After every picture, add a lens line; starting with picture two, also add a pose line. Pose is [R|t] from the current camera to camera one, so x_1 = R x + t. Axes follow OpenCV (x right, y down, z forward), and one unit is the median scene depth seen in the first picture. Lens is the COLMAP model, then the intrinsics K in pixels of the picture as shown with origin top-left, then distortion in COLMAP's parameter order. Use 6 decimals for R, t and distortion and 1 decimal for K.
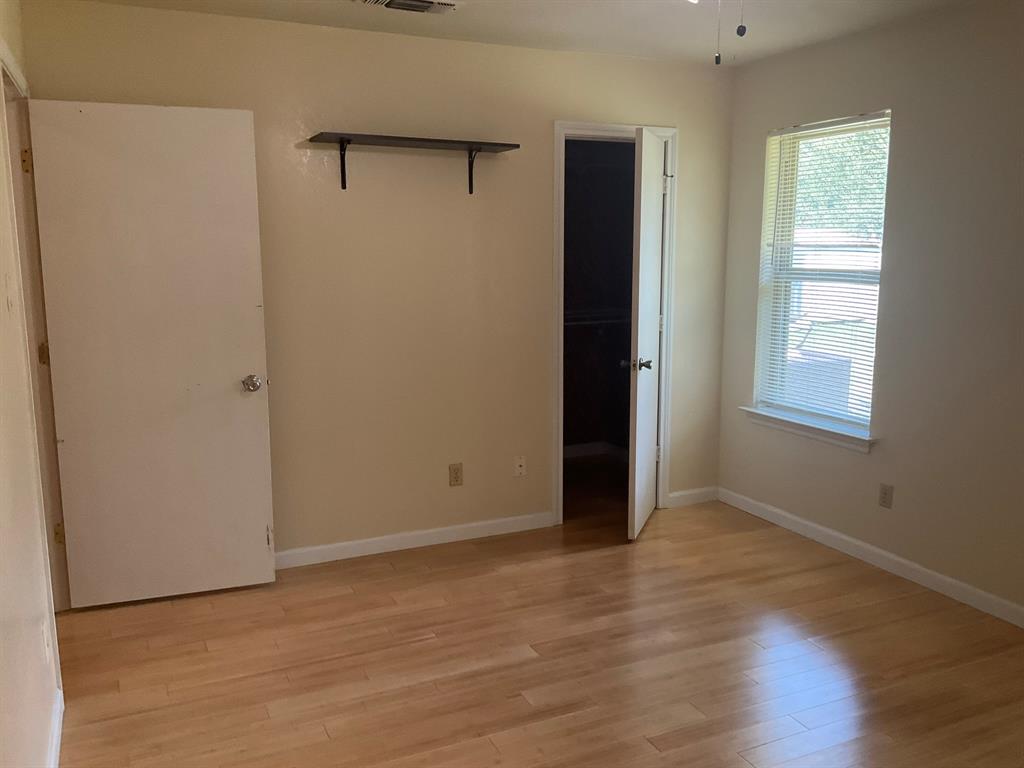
lens RADIAL K [[846.5, 0, 512.1], [0, 846.5, 378.6], [0, 0, 1]] dist [0.092817, -0.168646]
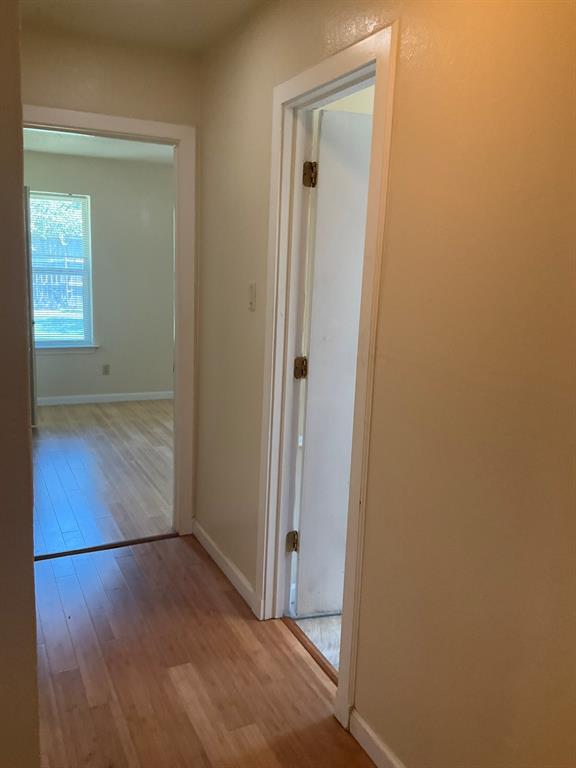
lens RADIAL K [[634.8, 0, 286.6], [0, 634.8, 383.7], [0, 0, 1]] dist [0.092817, -0.168646]
pose [[-0.019821, -0.173627, 0.984612, -1.238993], [0.113745, 0.978020, 0.174754, -0.066894], [-0.993312, 0.115459, 0.000364, 0.533195]]
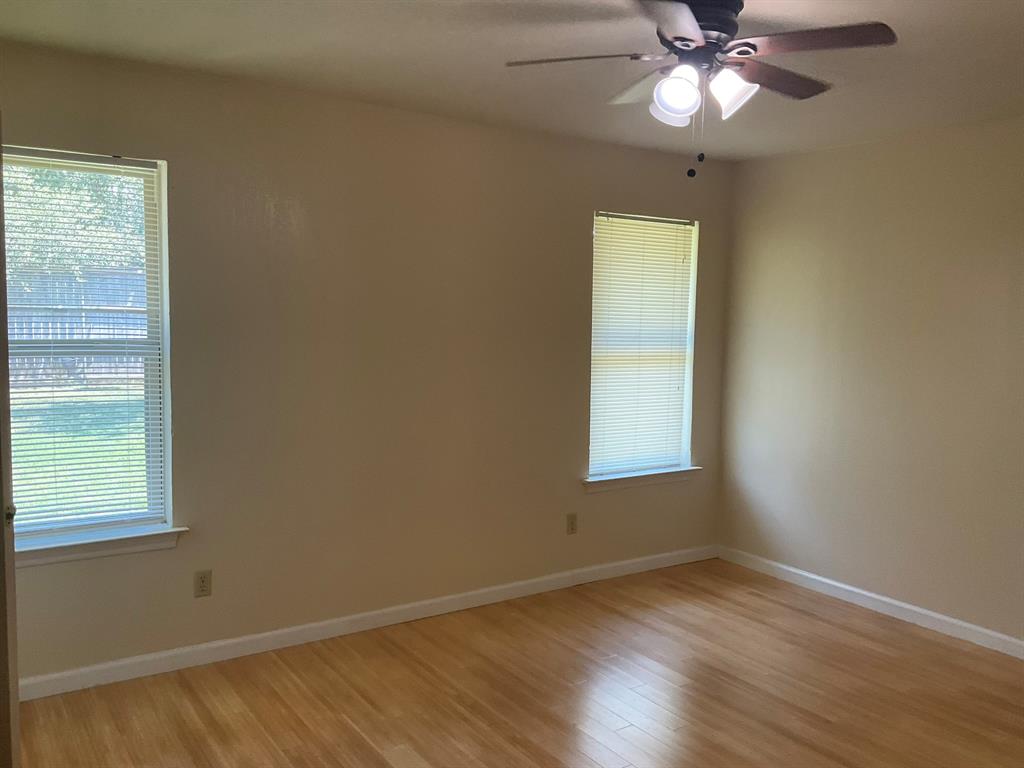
lens RADIAL K [[846.5, 0, 512.1], [0, 846.5, 378.6], [0, 0, 1]] dist [0.092817, -0.168646]
pose [[-0.158465, -0.078011, 0.984278, -0.498749], [0.133982, 0.985954, 0.099715, -0.125736], [-0.978232, 0.147676, -0.145787, 0.781170]]
